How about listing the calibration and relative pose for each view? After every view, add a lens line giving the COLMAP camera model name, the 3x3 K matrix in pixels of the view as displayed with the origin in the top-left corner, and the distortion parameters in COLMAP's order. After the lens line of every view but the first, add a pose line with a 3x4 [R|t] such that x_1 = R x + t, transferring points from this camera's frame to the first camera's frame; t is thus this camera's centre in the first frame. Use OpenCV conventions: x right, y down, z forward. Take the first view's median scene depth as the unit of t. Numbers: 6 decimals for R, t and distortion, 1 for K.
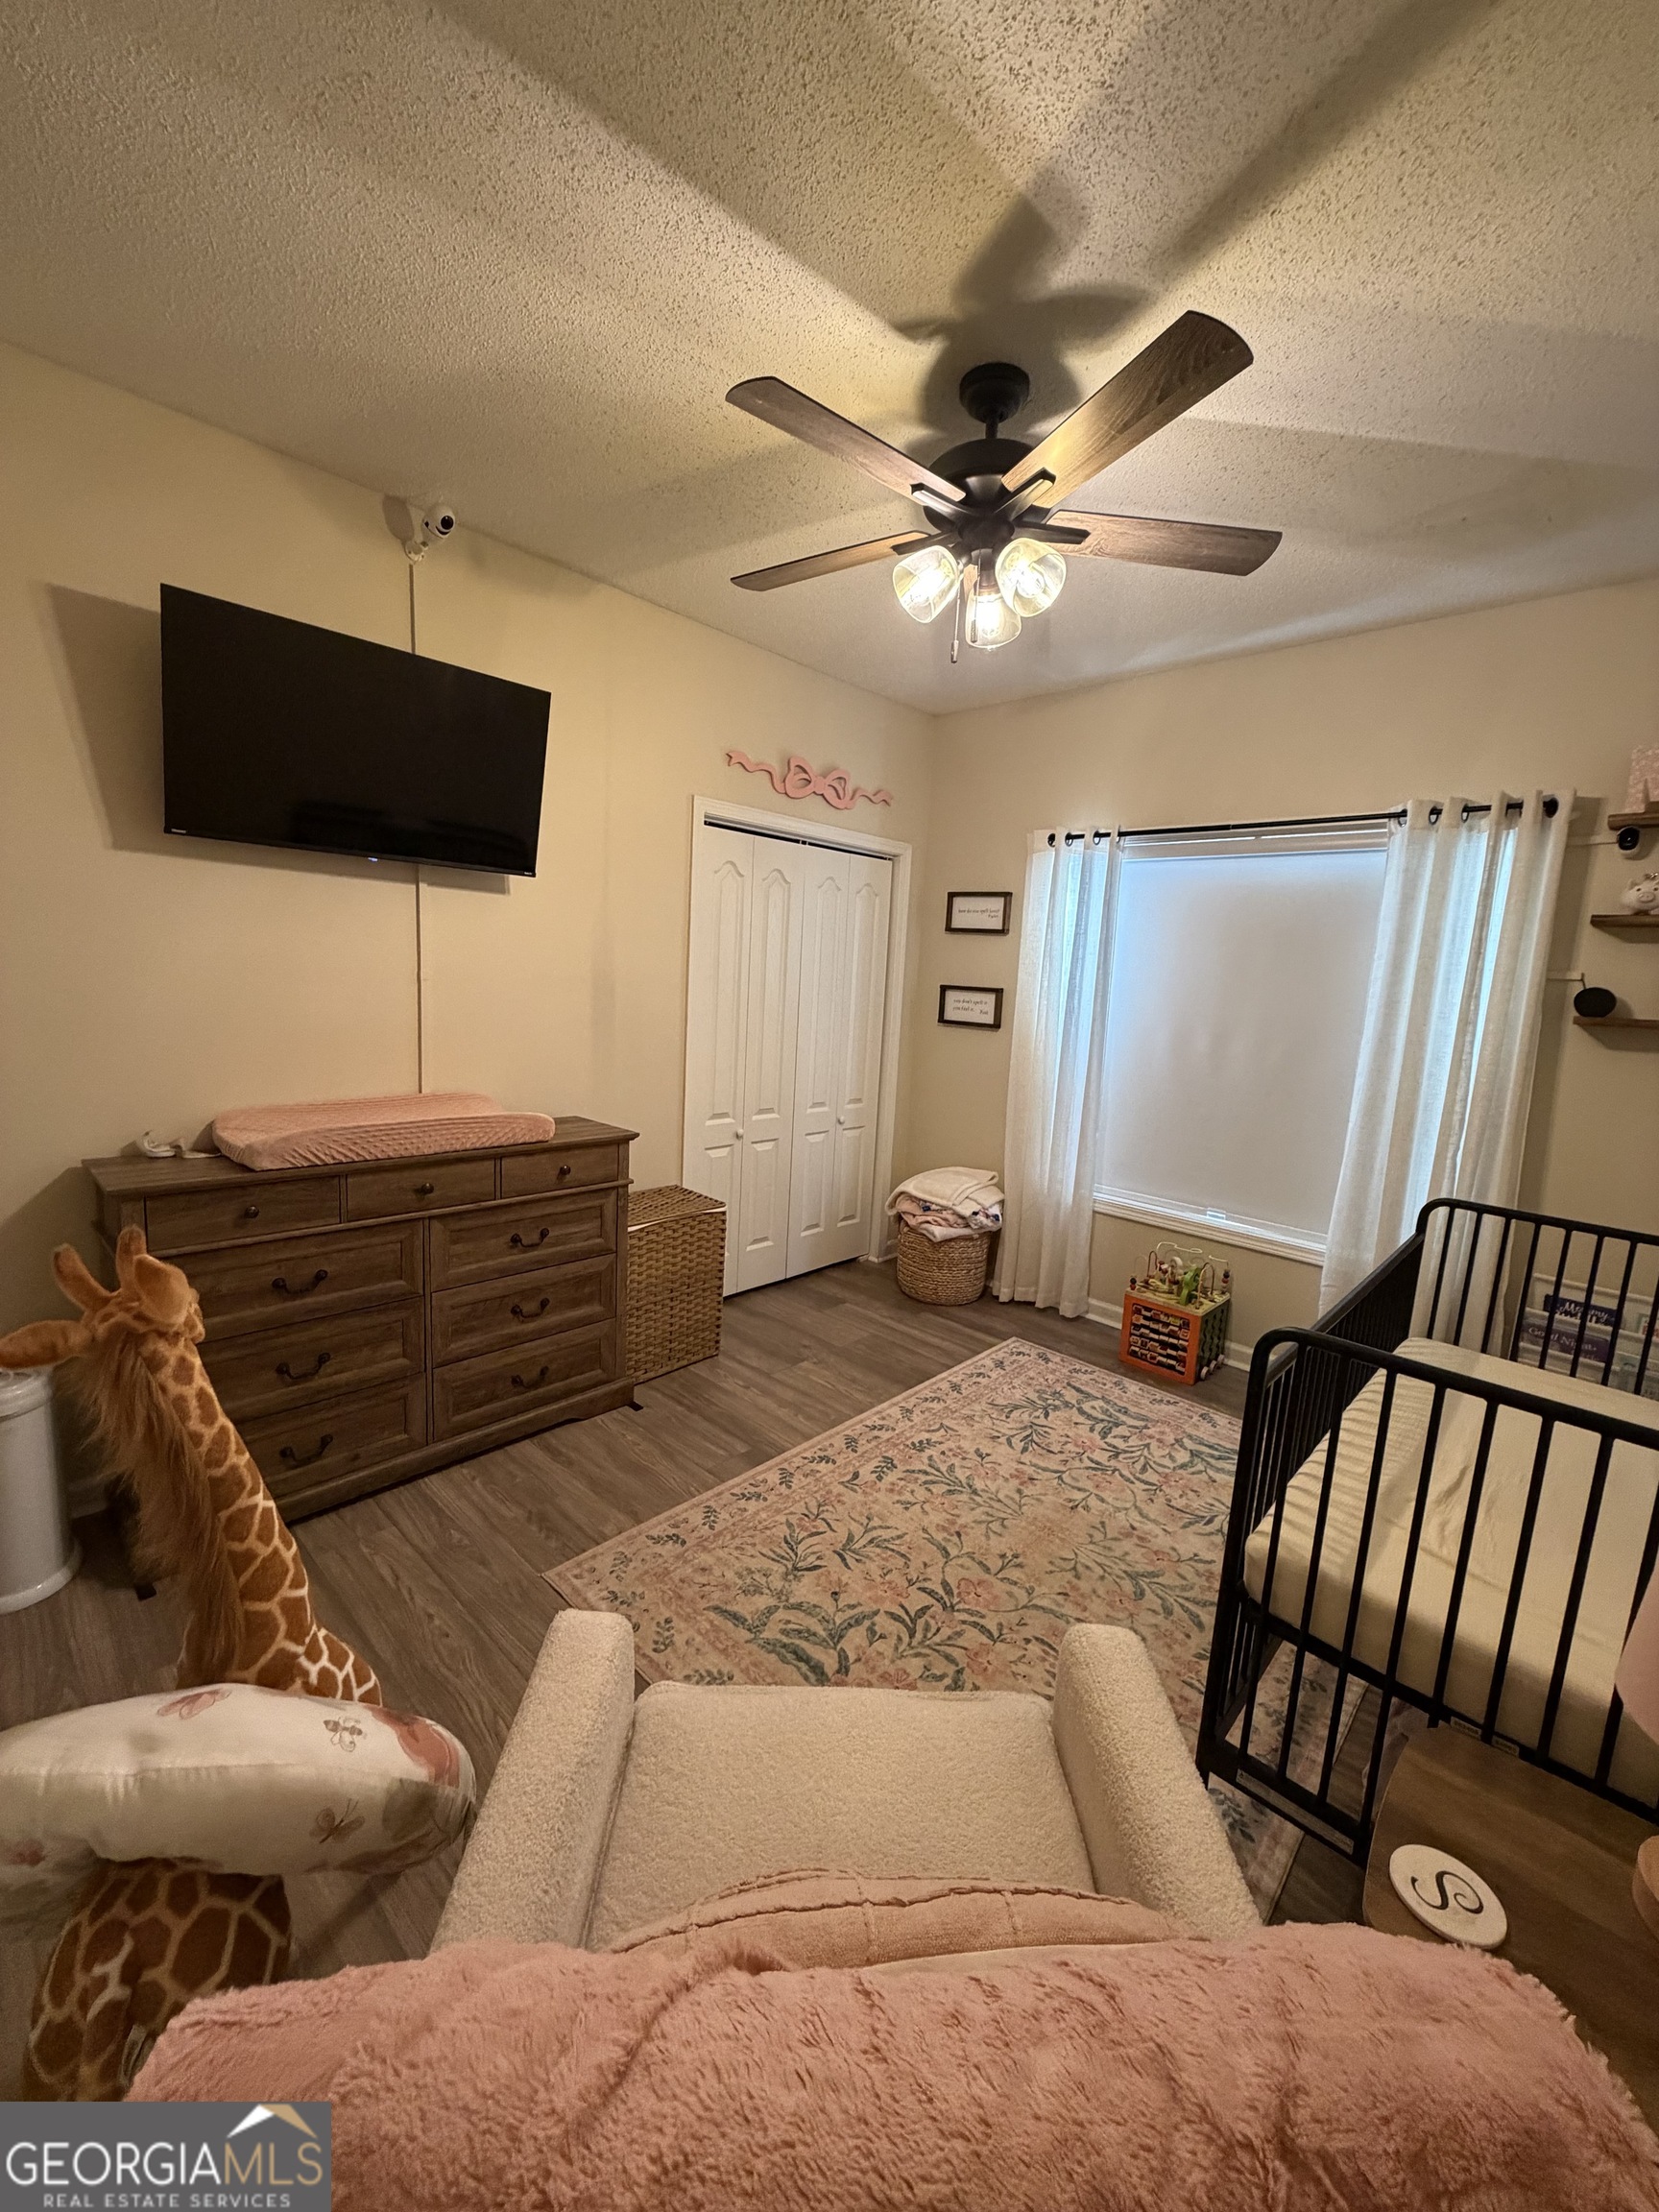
lens RADIAL K [[890.0, 0, 829.5], [0, 890.0, 1106.0], [0, 0, 1]] dist [-0.000302, -0.000045]
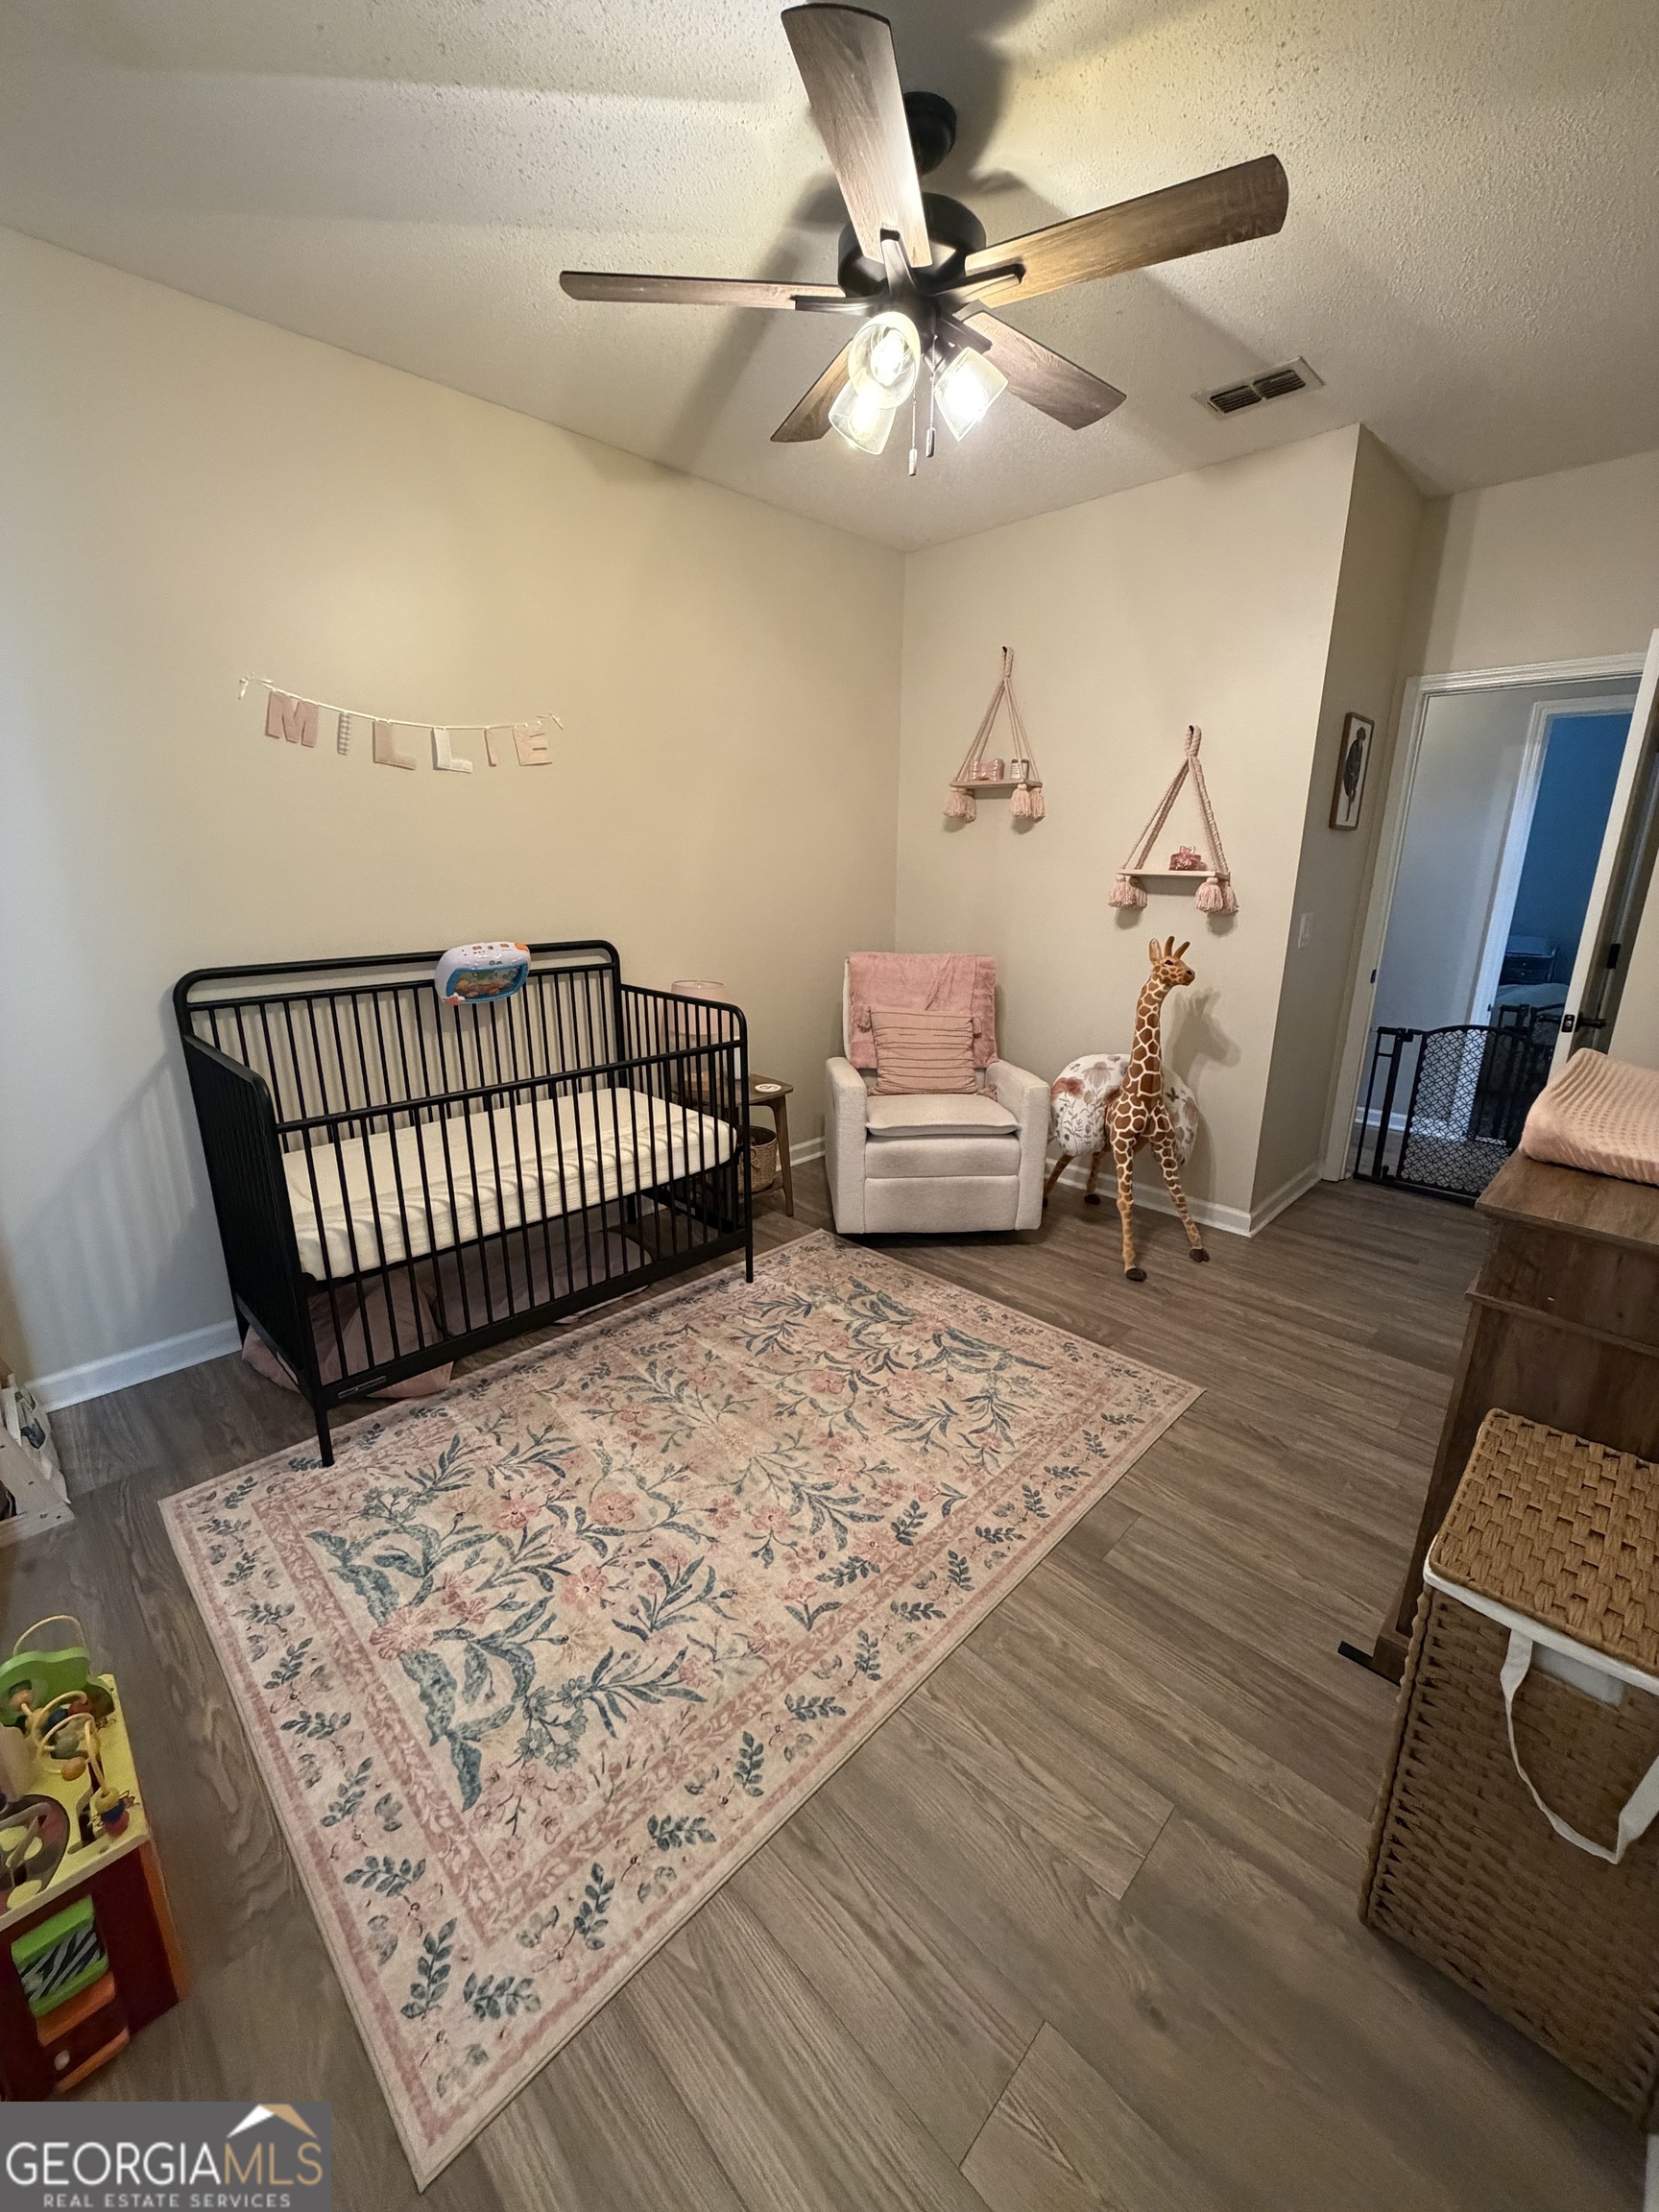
lens RADIAL K [[890.0, 0, 829.5], [0, 890.0, 1106.0], [0, 0, 1]] dist [-0.000302, -0.000045]
pose [[-0.997895, -0.064674, 0.004805, 0.148169], [-0.056754, 0.906740, 0.417854, -0.214808], [-0.031381, 0.416702, -0.908501, 1.552375]]
